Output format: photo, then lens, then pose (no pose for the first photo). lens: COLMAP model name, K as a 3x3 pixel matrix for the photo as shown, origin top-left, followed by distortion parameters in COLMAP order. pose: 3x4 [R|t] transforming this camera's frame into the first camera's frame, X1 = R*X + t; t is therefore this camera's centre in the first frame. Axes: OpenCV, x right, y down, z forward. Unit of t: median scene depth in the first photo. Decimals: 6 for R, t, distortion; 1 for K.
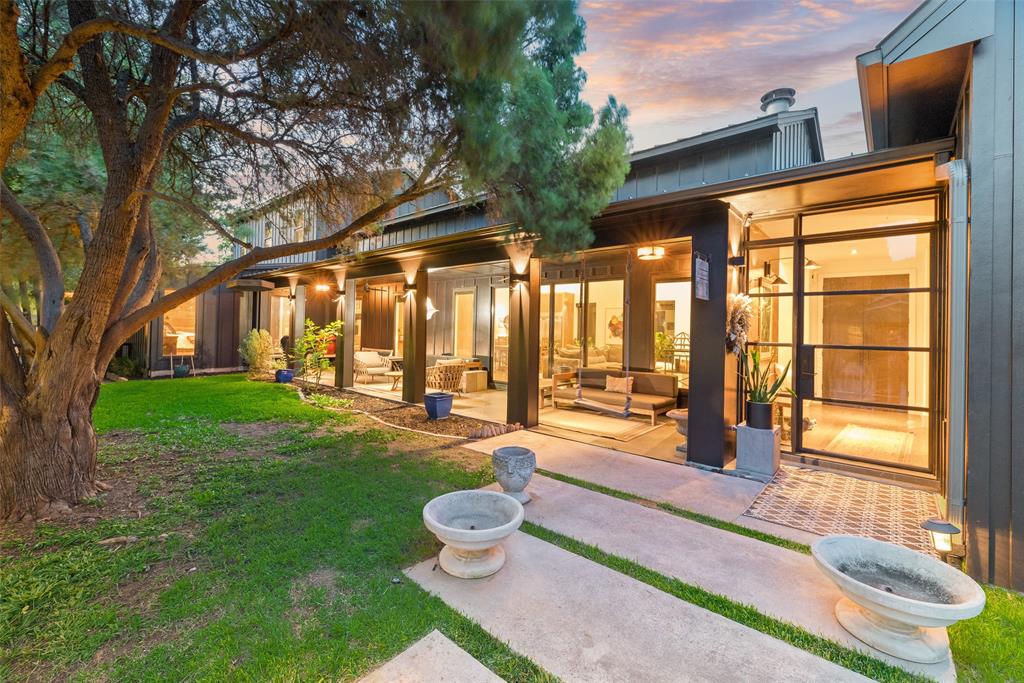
lens RADIAL K [[429.4, 0, 512.0], [0, 429.4, 341.5], [0, 0, 1]] dist [0.000806, 0.000229]
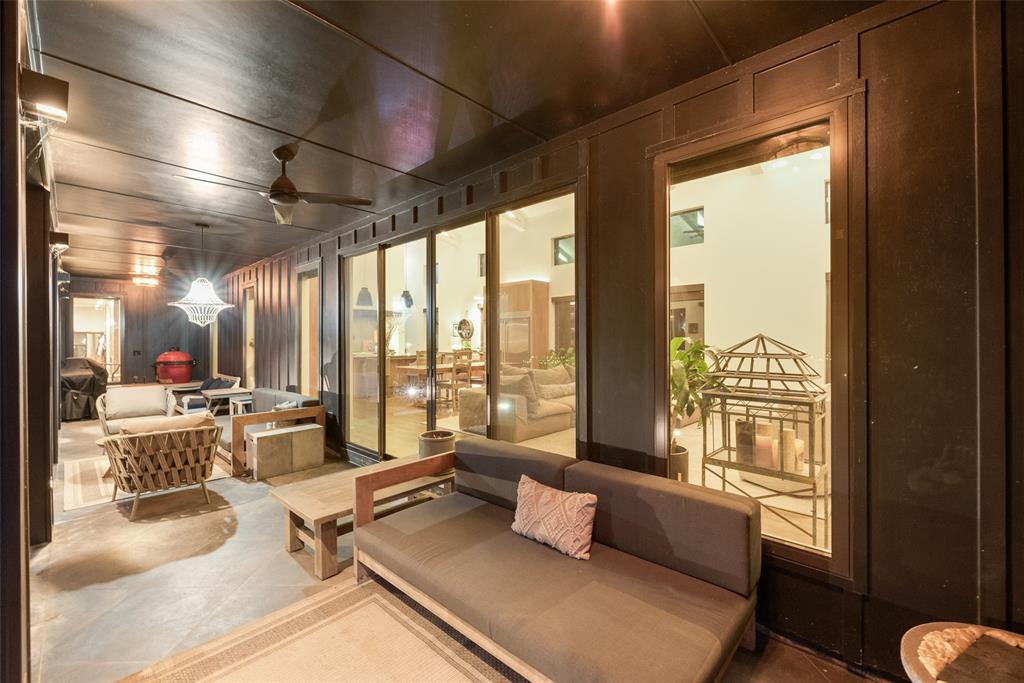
lens RADIAL K [[429.4, 0, 512.0], [0, 429.4, 341.5], [0, 0, 1]] dist [0.000806, 0.000229]
pose [[0.999043, -0.023773, -0.036720, 0.209603], [0.023053, 0.999536, -0.019912, -0.015357], [0.037176, 0.019047, 0.999127, 0.622187]]
